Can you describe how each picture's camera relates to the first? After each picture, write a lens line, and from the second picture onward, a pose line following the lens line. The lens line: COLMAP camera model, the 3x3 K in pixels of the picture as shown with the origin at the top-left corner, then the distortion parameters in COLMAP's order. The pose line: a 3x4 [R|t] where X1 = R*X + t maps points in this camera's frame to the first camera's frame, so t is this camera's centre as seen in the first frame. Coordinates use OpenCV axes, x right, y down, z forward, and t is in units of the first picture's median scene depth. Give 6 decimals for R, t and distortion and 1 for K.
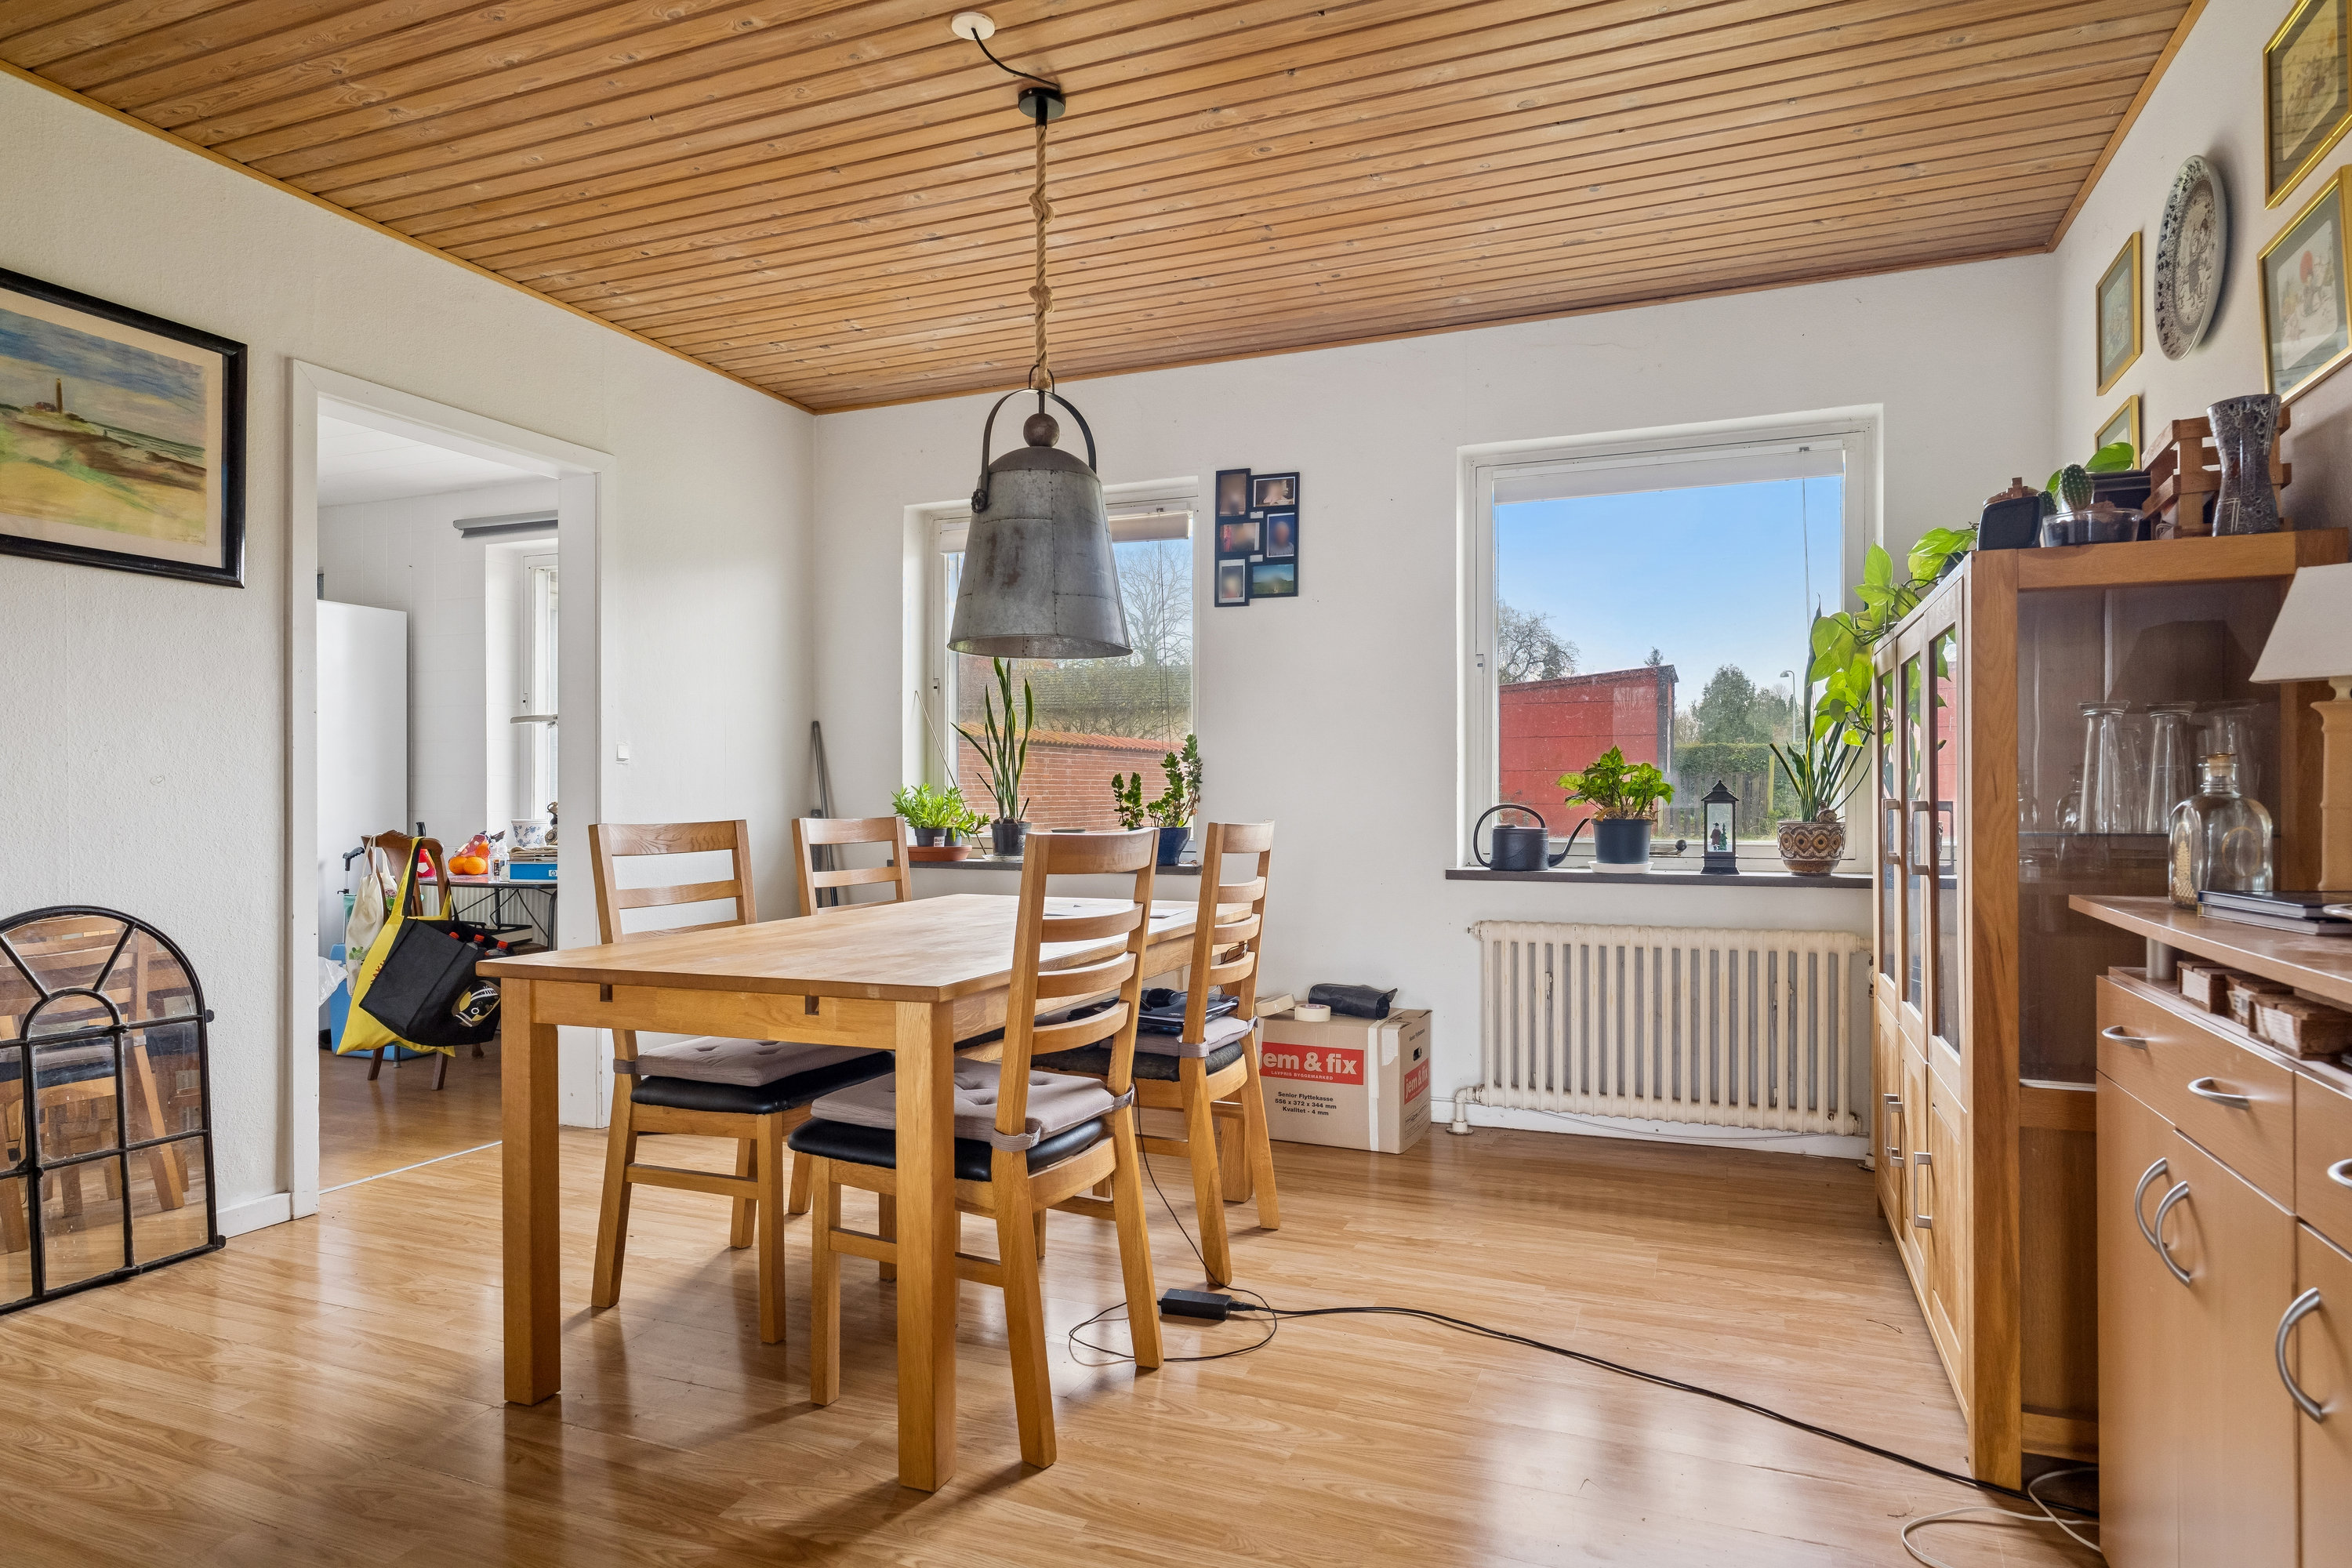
lens RADIAL K [[1325.8, 0, 1175.3], [0, 1325.8, 791.6], [0, 0, 1]] dist [0.001520, 0.000488]
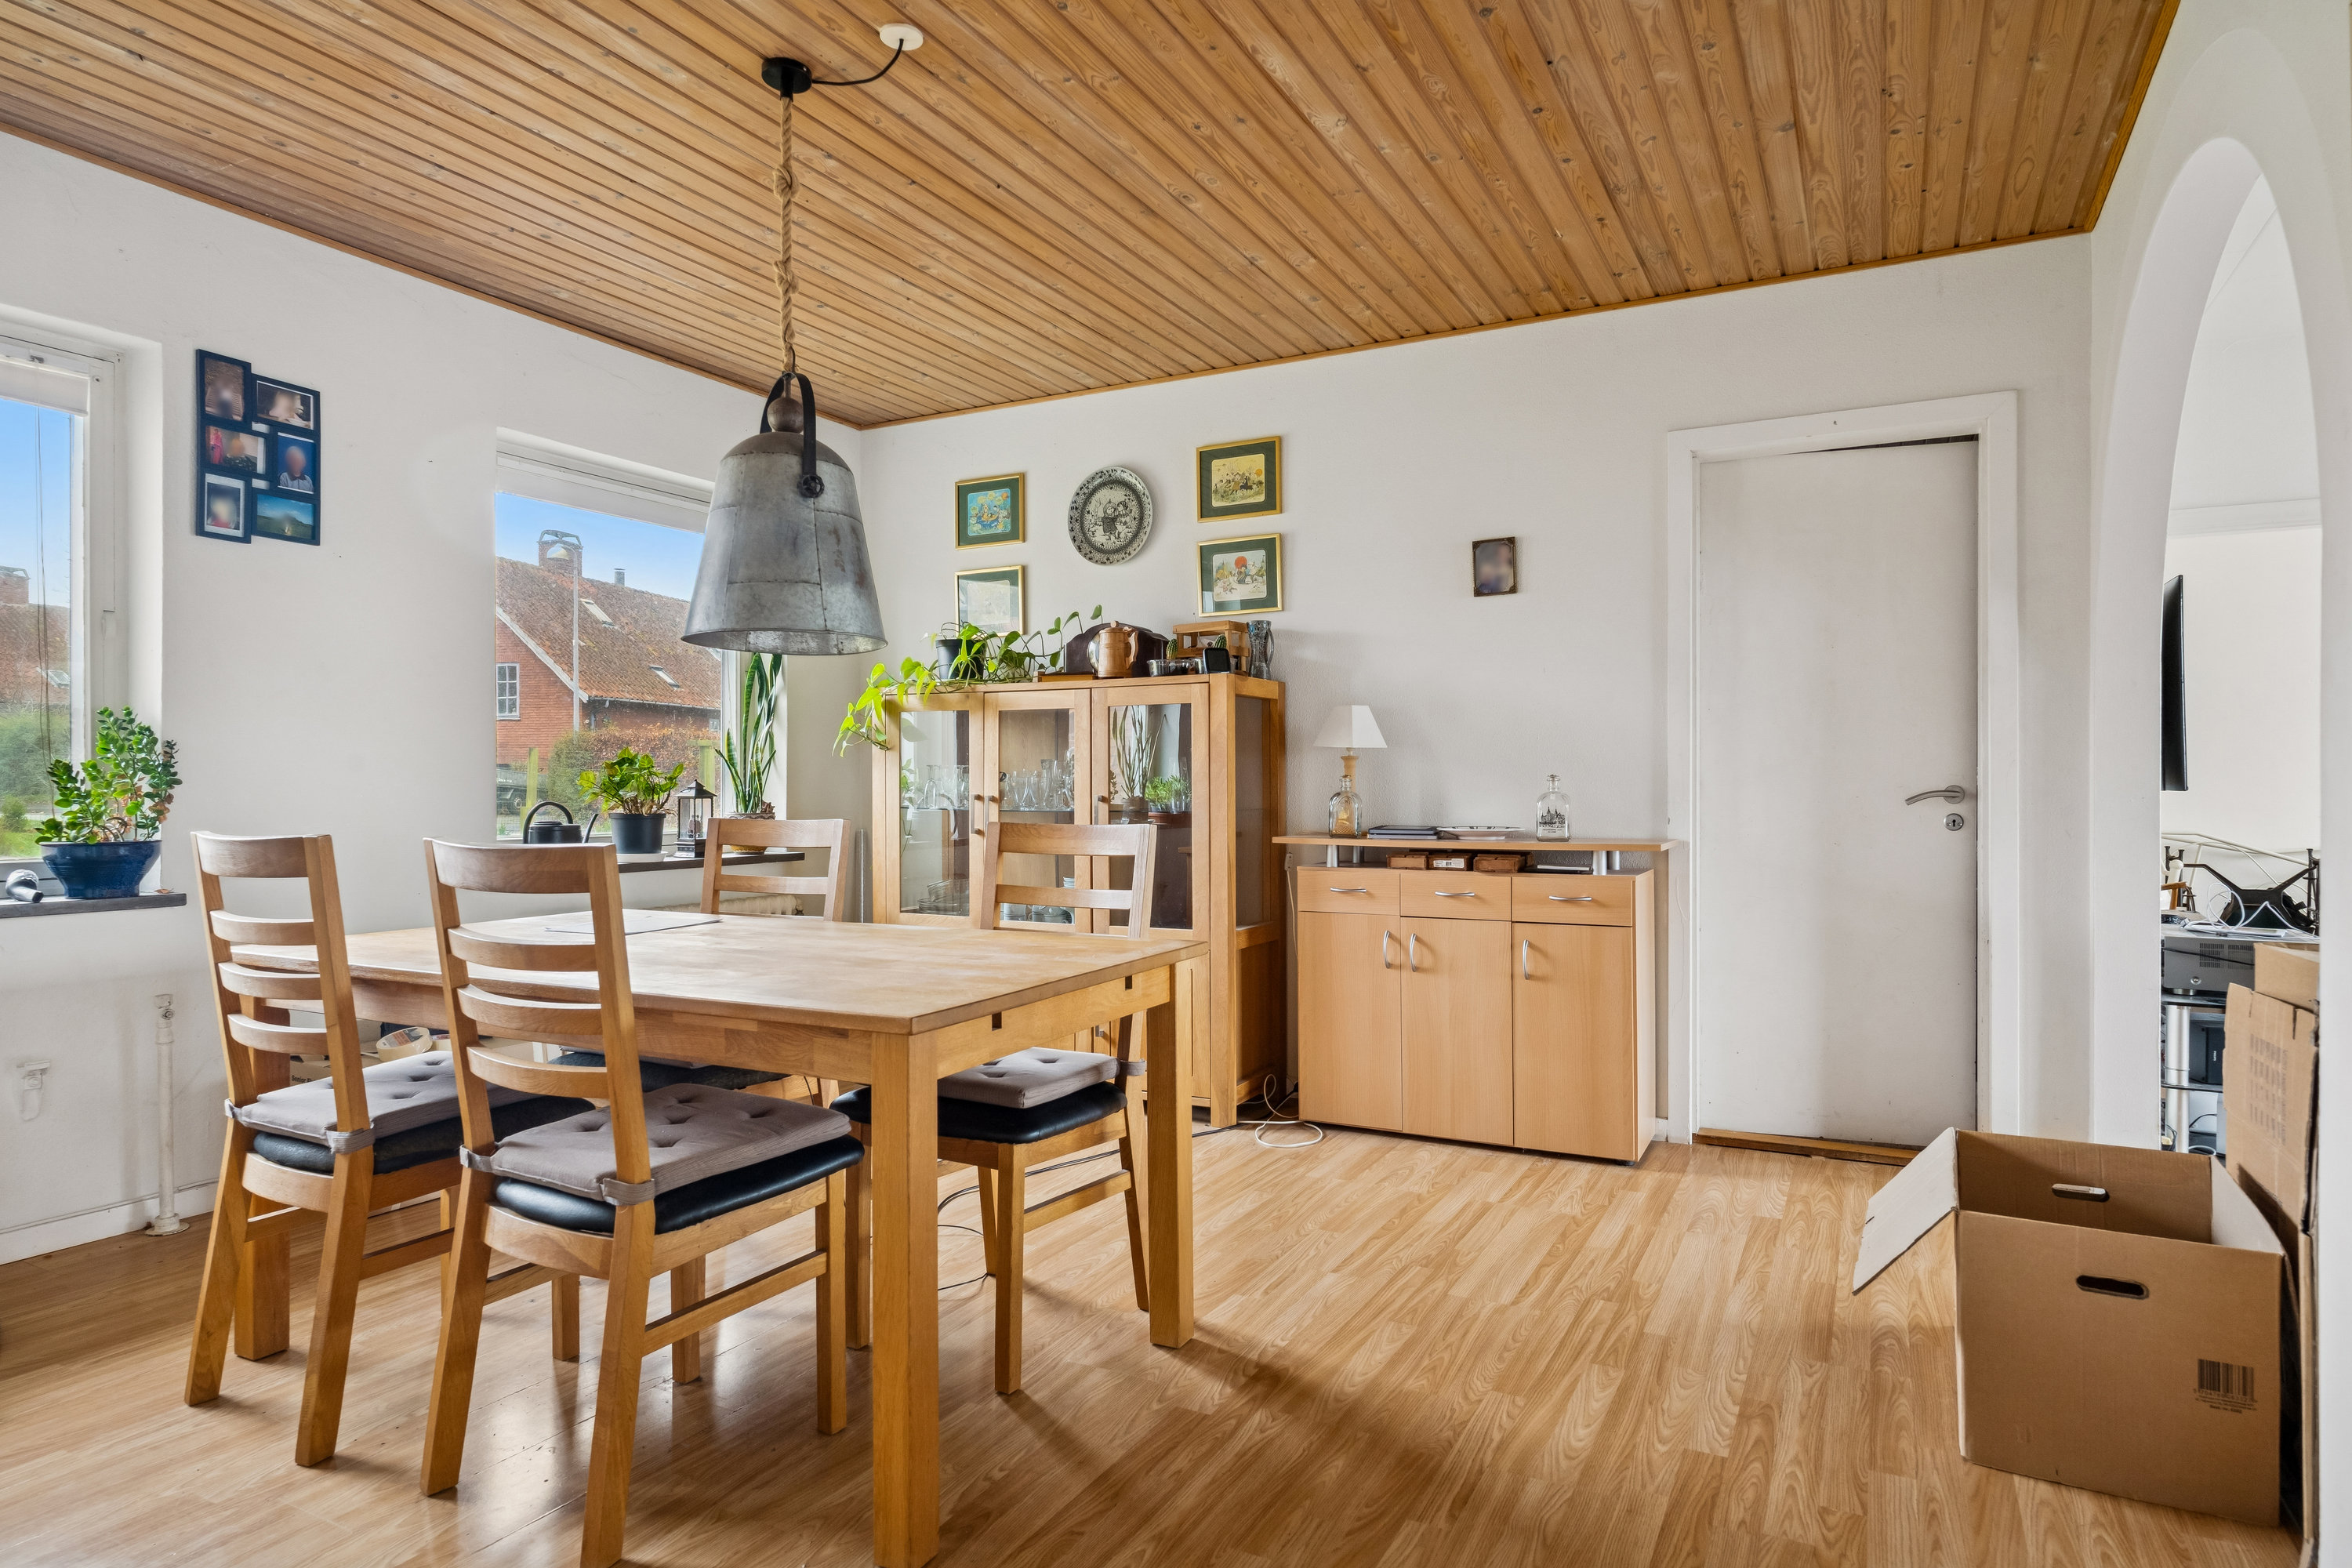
lens RADIAL K [[1343.7, 0, 1176.0], [0, 1343.7, 784.0], [0, 0, 1]] dist [0.000364, -0.000207]
pose [[0.096357, 0.002107, 0.995345, -0.666133], [-0.004585, 0.999988, -0.001673, -0.003537], [-0.995336, -0.004402, 0.096365, 0.399804]]
